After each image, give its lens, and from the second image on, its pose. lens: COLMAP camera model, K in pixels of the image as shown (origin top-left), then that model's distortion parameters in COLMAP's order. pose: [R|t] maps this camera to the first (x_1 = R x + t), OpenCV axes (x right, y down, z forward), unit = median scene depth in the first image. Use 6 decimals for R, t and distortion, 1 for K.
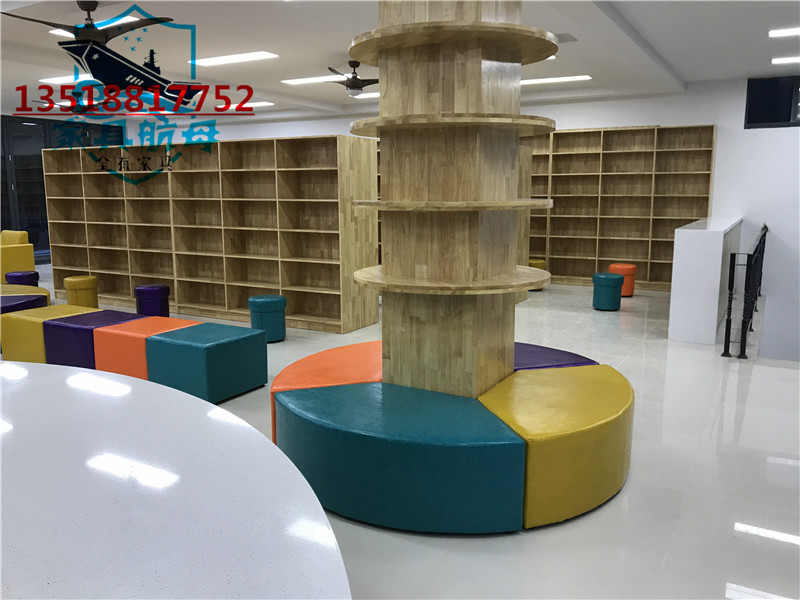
lens RADIAL K [[661.9, 0, 410.2], [0, 661.9, 297.8], [0, 0, 1]] dist [0.050800, -0.077709]
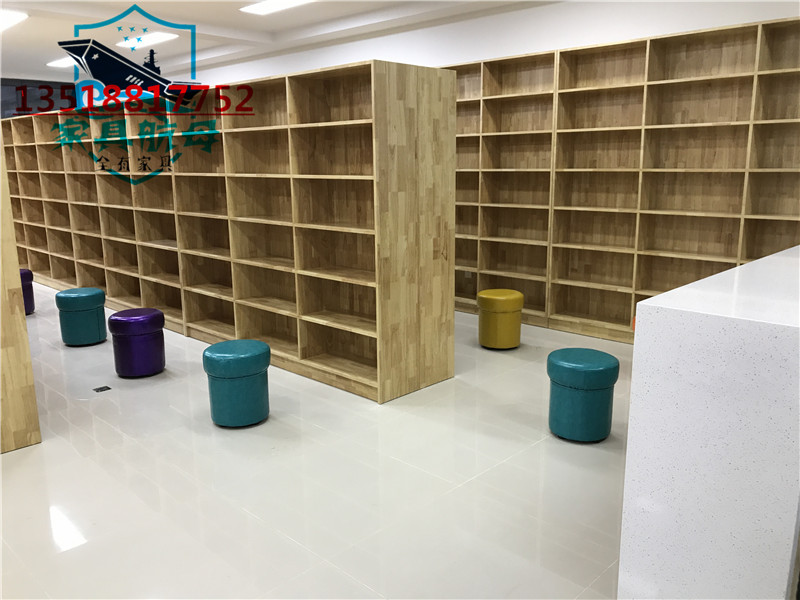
lens RADIAL K [[661.9, 0, 403.9], [0, 661.9, 294.8], [0, 0, 1]] dist [0.050800, -0.077709]
pose [[0.967104, 0.045553, -0.250271, 0.328901], [-0.036648, 0.998522, 0.040131, -0.099264], [0.251729, -0.029639, 0.967344, 0.629288]]
